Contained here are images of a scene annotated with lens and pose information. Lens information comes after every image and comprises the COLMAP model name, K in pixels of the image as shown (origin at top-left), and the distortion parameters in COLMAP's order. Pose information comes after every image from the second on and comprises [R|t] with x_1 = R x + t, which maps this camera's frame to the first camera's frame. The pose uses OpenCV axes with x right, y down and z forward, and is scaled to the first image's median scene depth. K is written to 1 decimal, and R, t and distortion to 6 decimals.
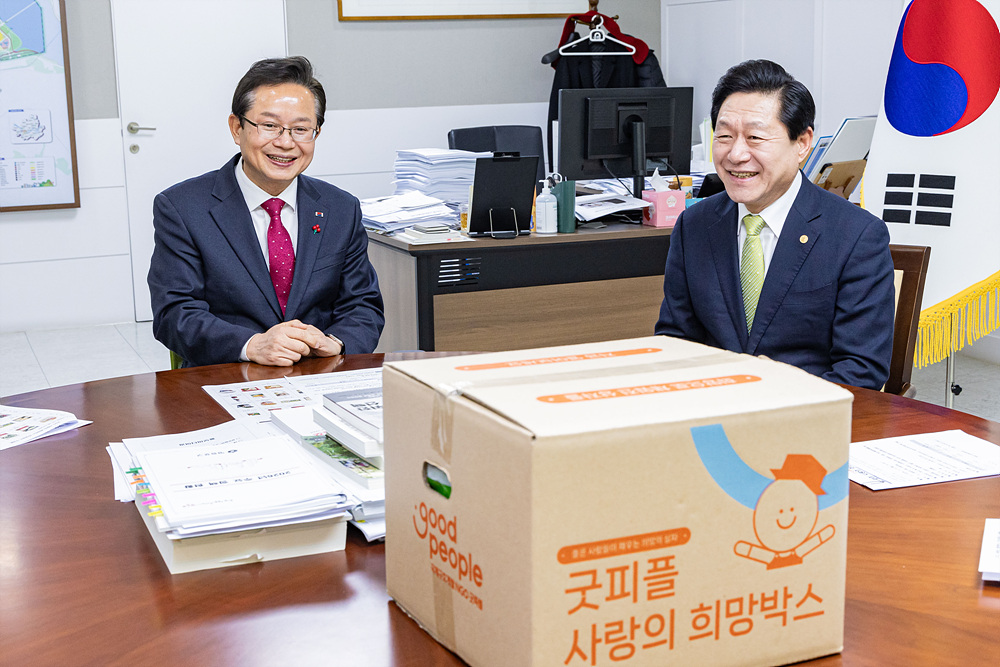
lens RADIAL K [[1258.7, 0, 503.4], [0, 1258.7, 332.3], [0, 0, 1]] dist [-0.003824, 0.000000]
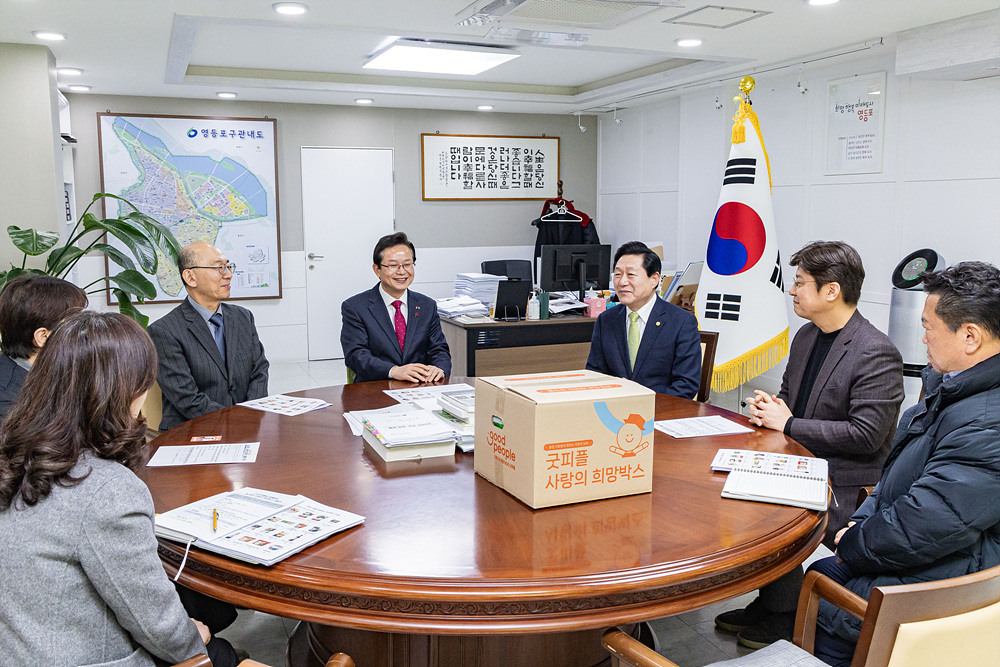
lens RADIAL K [[744.9, 0, 493.7], [0, 744.9, 335.1], [0, 0, 1]] dist [-0.037480, -0.006300]
pose [[0.999687, 0.020844, -0.013867, -0.015974], [-0.021498, 0.998574, -0.048860, 0.004522], [0.012829, 0.049143, 0.998709, -0.206869]]
